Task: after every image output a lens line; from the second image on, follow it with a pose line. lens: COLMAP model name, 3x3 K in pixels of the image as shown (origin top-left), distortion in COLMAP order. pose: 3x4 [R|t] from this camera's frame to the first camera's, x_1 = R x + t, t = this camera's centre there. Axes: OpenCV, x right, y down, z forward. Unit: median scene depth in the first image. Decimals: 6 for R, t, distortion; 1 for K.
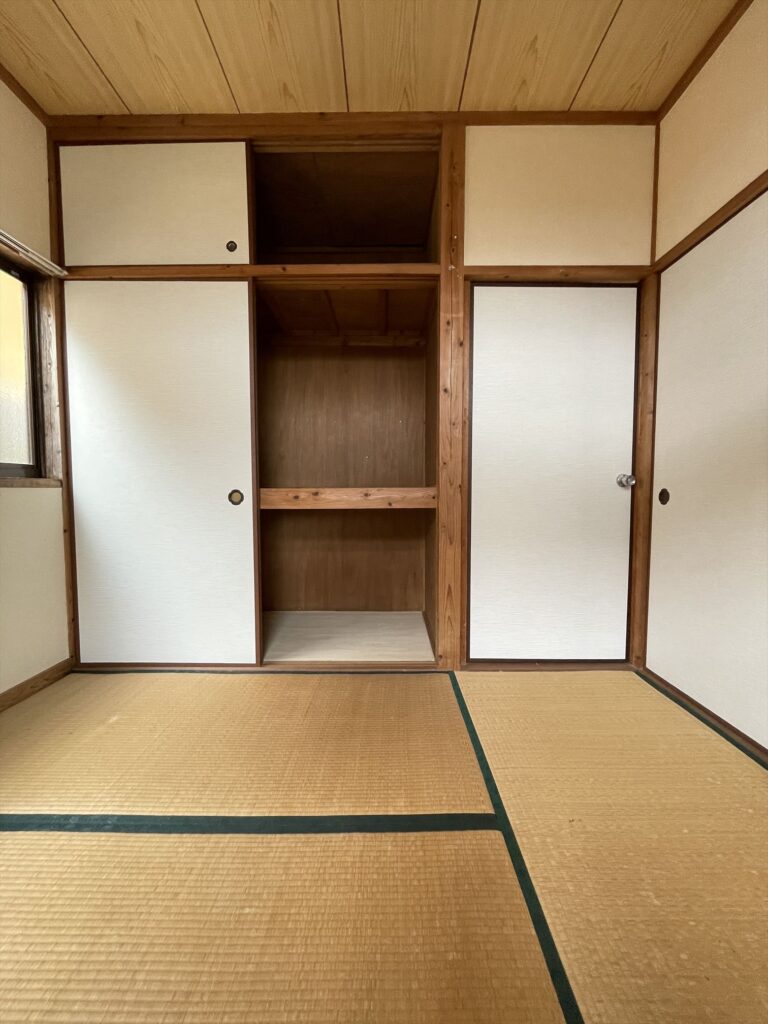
lens RADIAL K [[411.3, 0, 385.8], [0, 411.3, 507.5], [0, 0, 1]] dist [-0.002398, -0.000464]
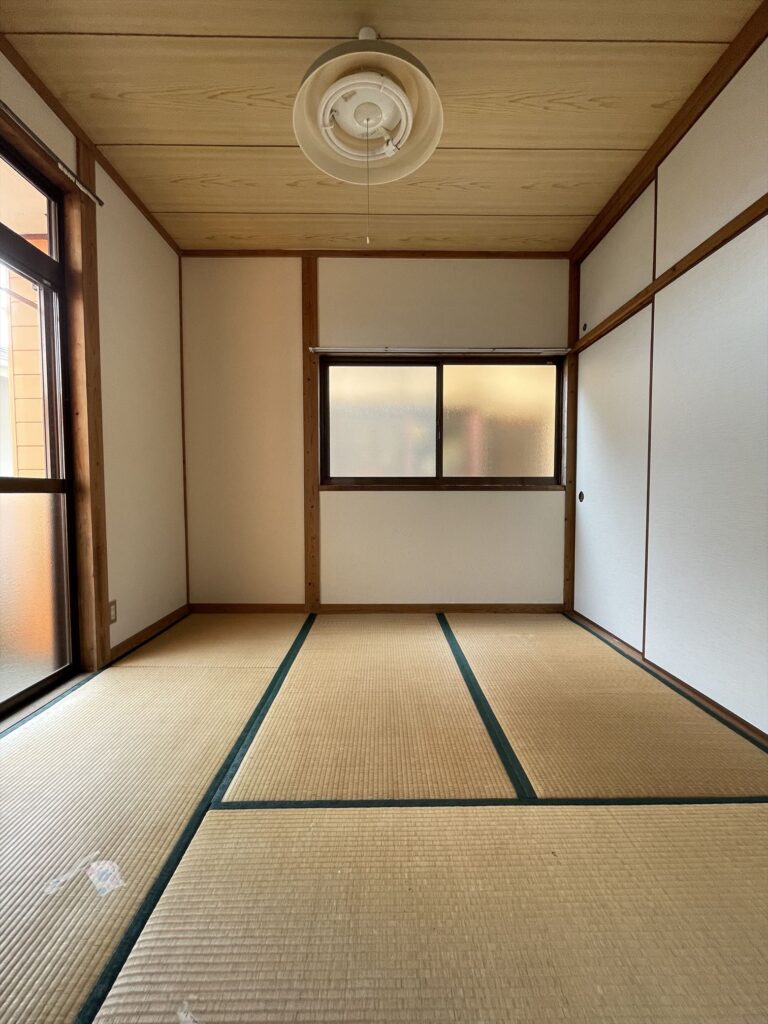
lens RADIAL K [[411.3, 0, 390.2], [0, 411.3, 511.5], [0, 0, 1]] dist [-0.002398, -0.000464]
pose [[0.018425, 0.043692, -0.998875, 0.832312], [-0.042980, 0.998156, 0.042867, -0.011822], [0.998906, 0.042142, 0.020269, 0.370410]]
